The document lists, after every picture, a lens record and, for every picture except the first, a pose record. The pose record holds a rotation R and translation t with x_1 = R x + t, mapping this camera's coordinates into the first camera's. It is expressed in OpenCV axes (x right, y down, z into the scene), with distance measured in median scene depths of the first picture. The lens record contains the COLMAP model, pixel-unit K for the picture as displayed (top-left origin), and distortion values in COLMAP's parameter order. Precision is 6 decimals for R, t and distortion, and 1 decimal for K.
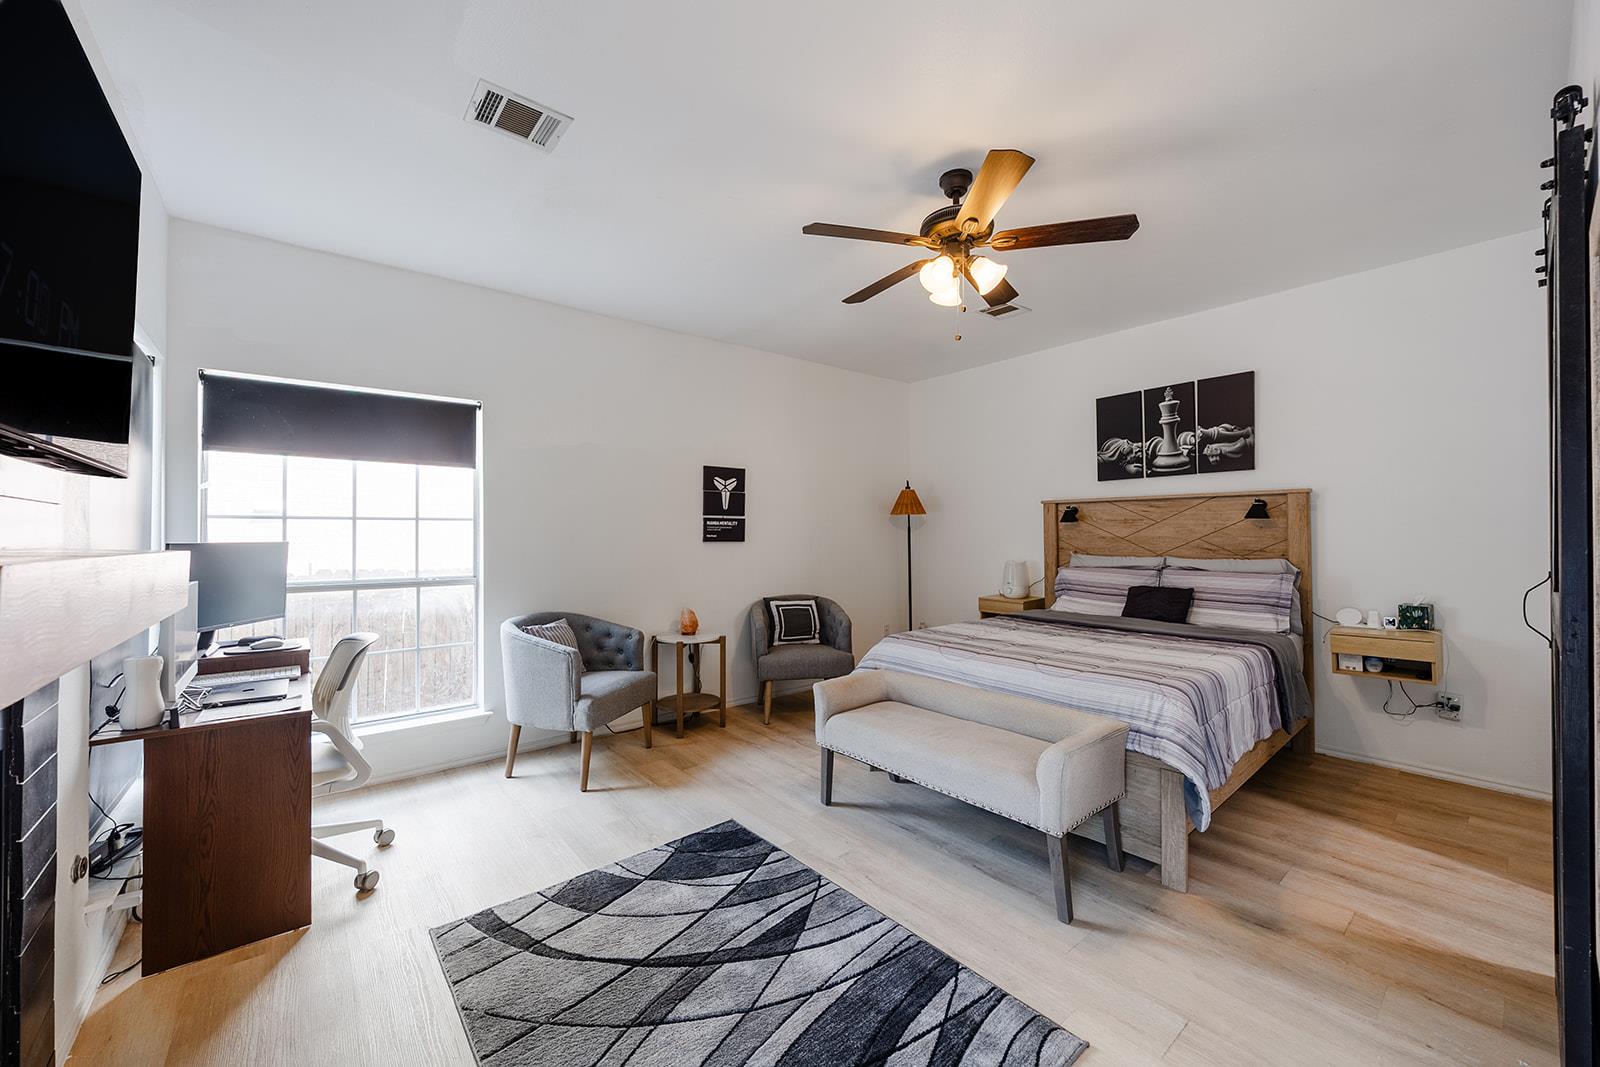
lens RADIAL K [[599.3, 0, 800.0], [0, 599.3, 533.5], [0, 0, 1]] dist [0.000179, -0.000102]
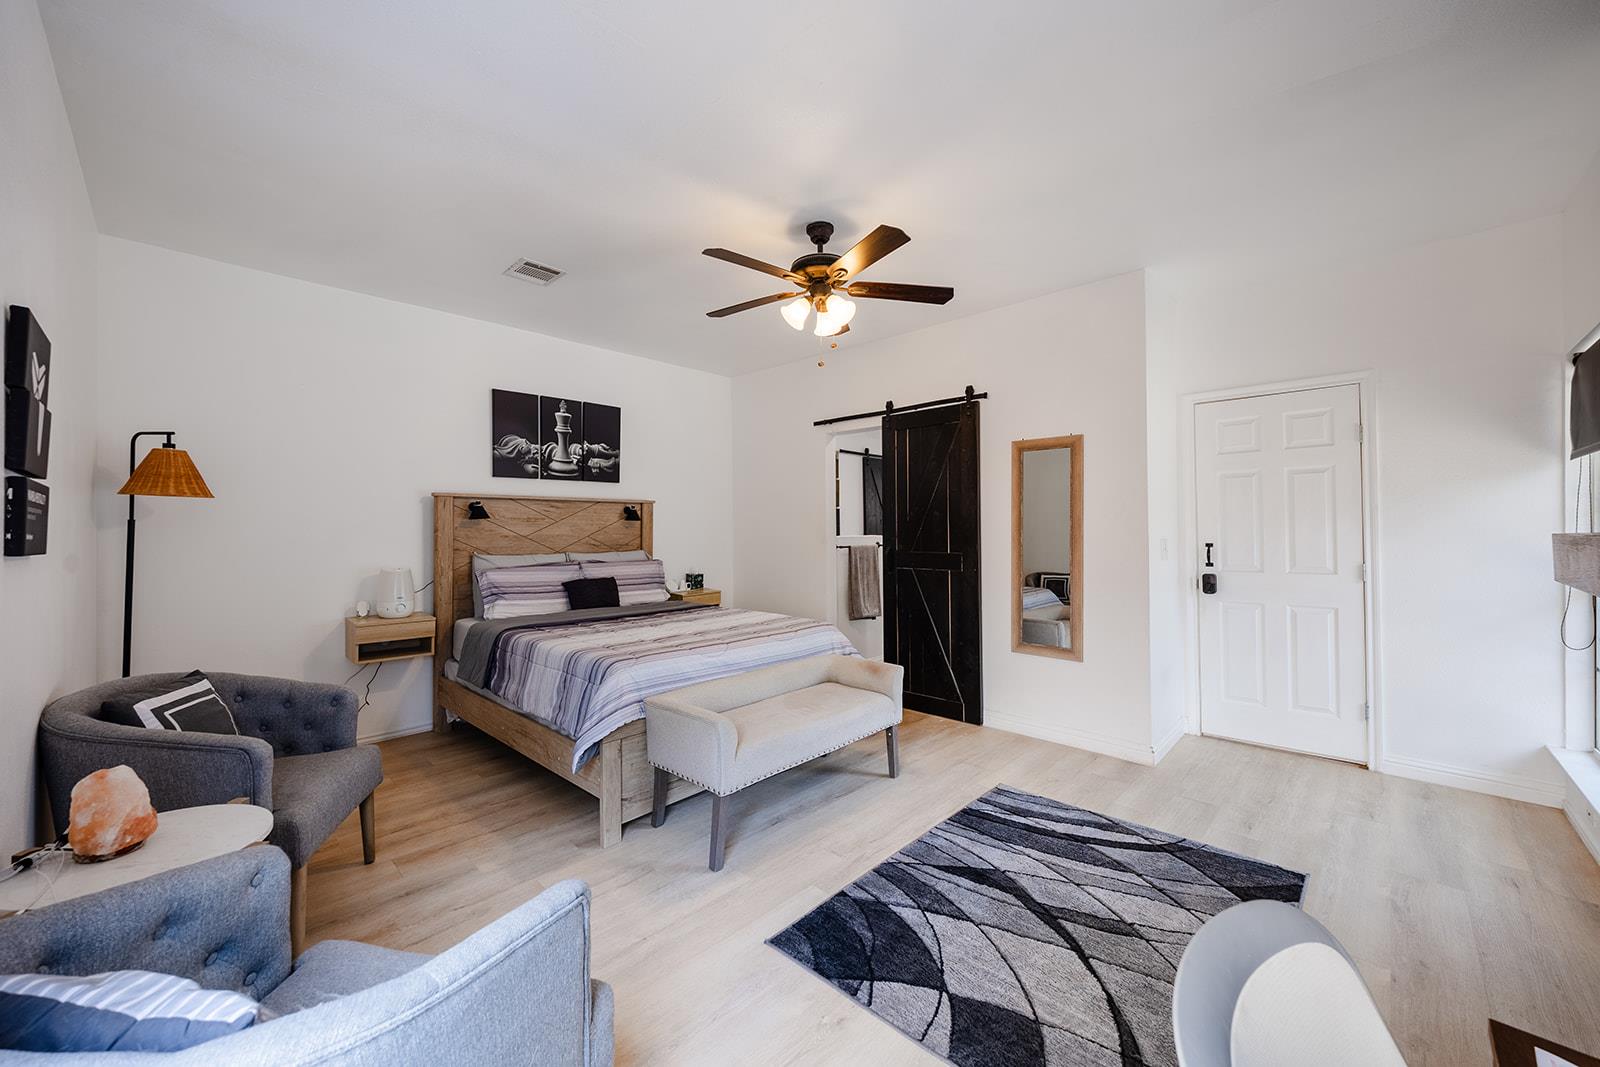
lens RADIAL K [[605.6, 0, 791.5], [0, 605.6, 527.8], [0, 0, 1]] dist [-0.000771, -0.000151]
pose [[-0.090267, 0.010022, 0.995867, -0.573017], [0.005448, 0.999939, -0.009569, 0.005451], [-0.995903, 0.004562, -0.090317, 0.725147]]
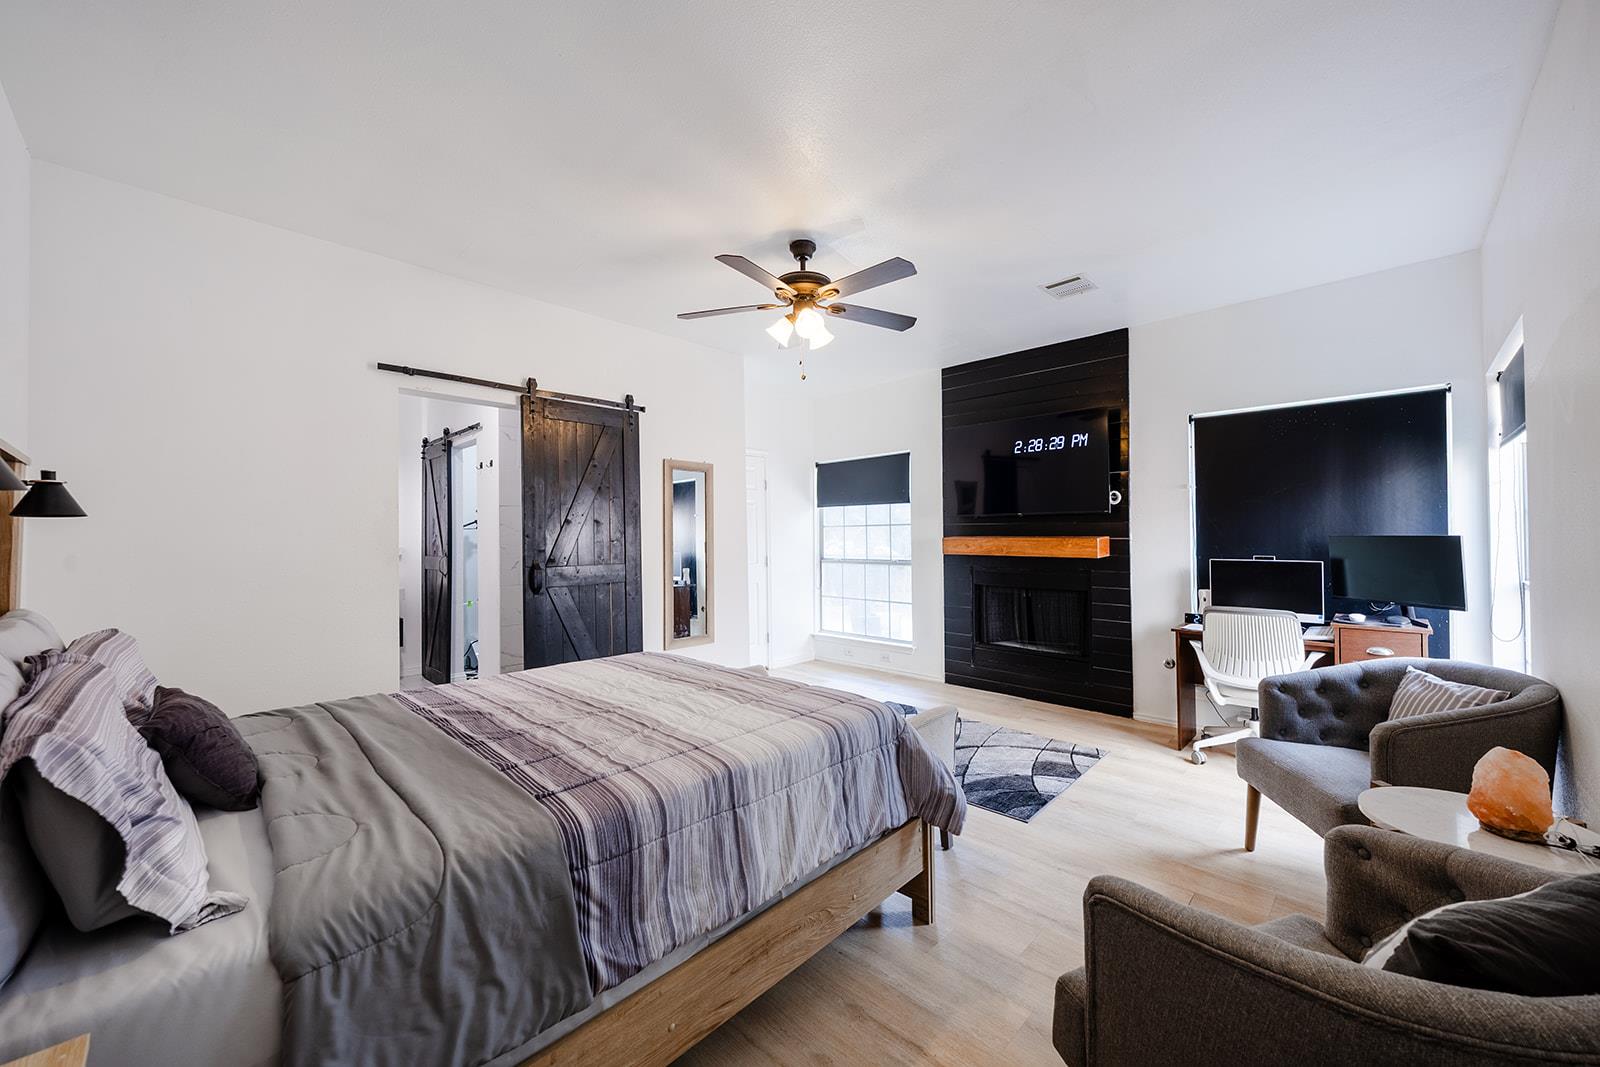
lens RADIAL K [[605.6, 0, 791.5], [0, 605.6, 527.8], [0, 0, 1]] dist [-0.000771, -0.000151]
pose [[-0.997082, 0.013088, -0.075211, 0.239639], [0.014262, 0.999784, -0.015096, 0.001991], [0.074998, -0.016124, -0.997053, 1.385686]]
